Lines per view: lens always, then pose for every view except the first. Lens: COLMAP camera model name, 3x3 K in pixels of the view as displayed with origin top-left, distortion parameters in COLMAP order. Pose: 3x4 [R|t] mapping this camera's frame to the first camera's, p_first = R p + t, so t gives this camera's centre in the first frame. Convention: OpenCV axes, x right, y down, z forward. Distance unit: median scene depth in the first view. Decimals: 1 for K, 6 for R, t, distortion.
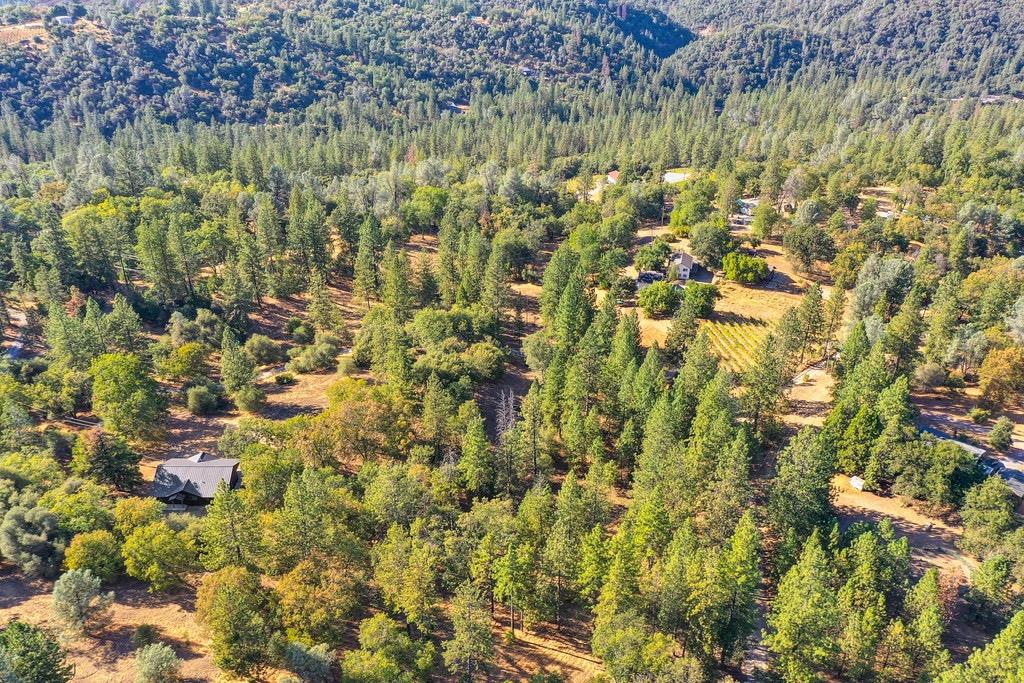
lens RADIAL K [[795.3, 0, 512.0], [0, 795.3, 341.5], [0, 0, 1]] dist [0.035404, -0.005525]
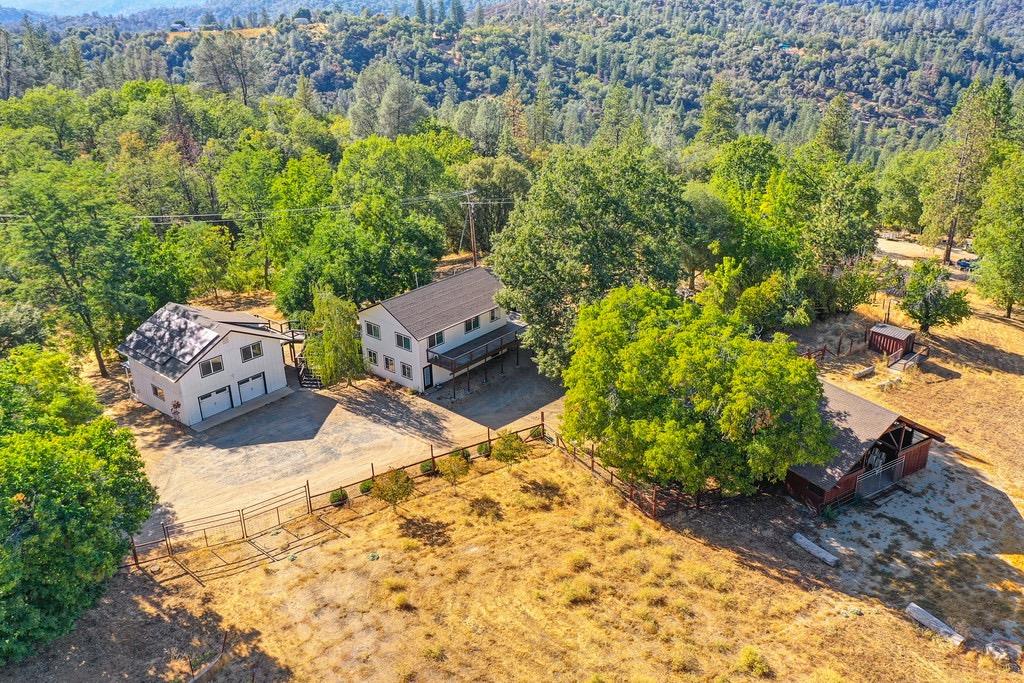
lens RADIAL K [[788.5, 0, 512.0], [0, 788.5, 341.5], [0, 0, 1]] dist [-0.003649, -0.005925]
pose [[0.876316, 0.179101, -0.447206, 0.110969], [-0.232052, 0.970458, -0.066057, -0.028210], [0.422163, 0.161662, 0.891989, 0.285812]]
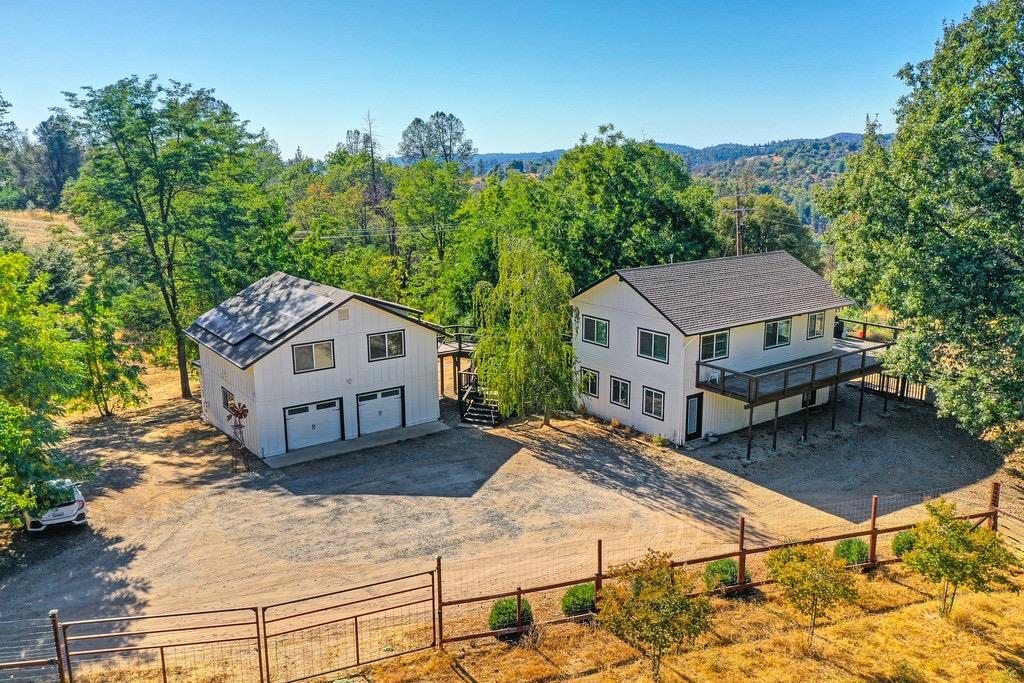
lens RADIAL K [[795.3, 0, 512.0], [0, 795.3, 341.5], [0, 0, 1]] dist [0.035404, -0.005525]
pose [[0.733908, 0.133185, -0.666063, 0.093036], [-0.335102, 0.923944, -0.184485, -0.021974], [0.590834, 0.358594, 0.722721, 0.310646]]
